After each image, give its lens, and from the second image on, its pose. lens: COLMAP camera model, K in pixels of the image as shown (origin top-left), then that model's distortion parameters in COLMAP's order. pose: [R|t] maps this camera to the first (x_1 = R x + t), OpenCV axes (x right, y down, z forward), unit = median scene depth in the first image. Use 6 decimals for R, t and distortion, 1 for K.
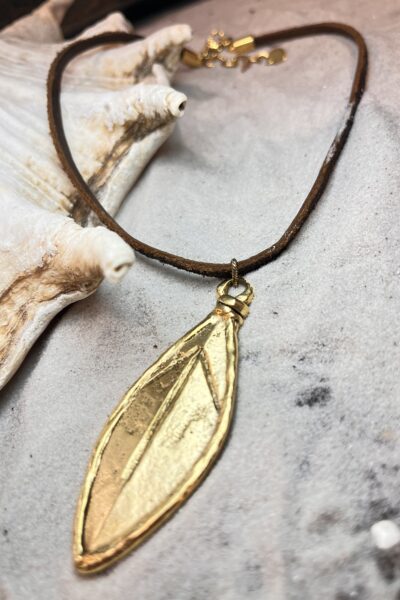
lens RADIAL K [[502.4, 0, 201.7], [0, 502.4, 295.9], [0, 0, 1]] dist [-0.004717, -0.018856]
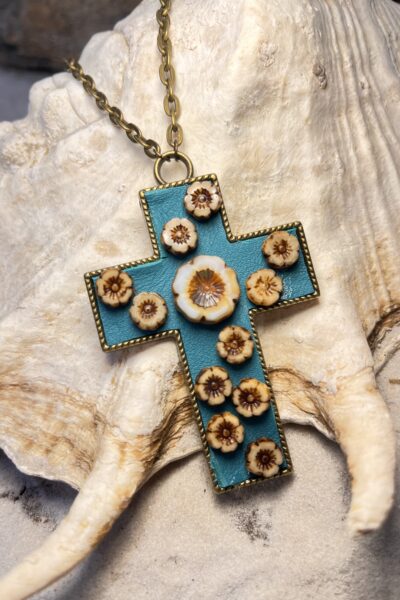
lens RADIAL K [[501.4, 0, 199.6], [0, 501.4, 300.9], [0, 0, 1]] dist [-0.007003, -0.019765]
pose [[0.687683, 0.633883, -0.353957, -0.188367], [-0.550297, 0.773113, 0.315386, -0.298467], [0.473567, -0.022104, 0.880481, 0.040695]]
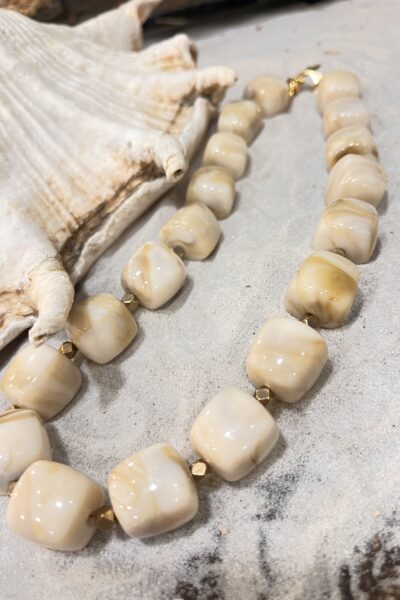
lens RADIAL K [[490.2, 0, 201.2], [0, 490.2, 303.0], [0, 0, 1]] dist [0.004693, -0.058775]
pose [[0.954186, 0.267806, -0.133452, 0.210079], [-0.251184, 0.959292, 0.129094, -0.234454], [0.162591, -0.089659, 0.982611, -0.064639]]
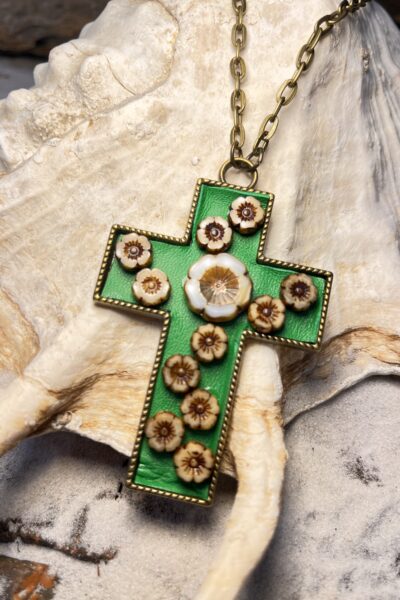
lens RADIAL K [[502.5, 0, 201.2], [0, 502.5, 303.3], [0, 0, 1]] dist [-0.011404, -0.013166]
pose [[0.810702, 0.576911, -0.099678, -0.490358], [-0.560979, 0.814181, 0.149709, -0.031123], [0.167524, -0.065452, 0.983693, -0.107488]]
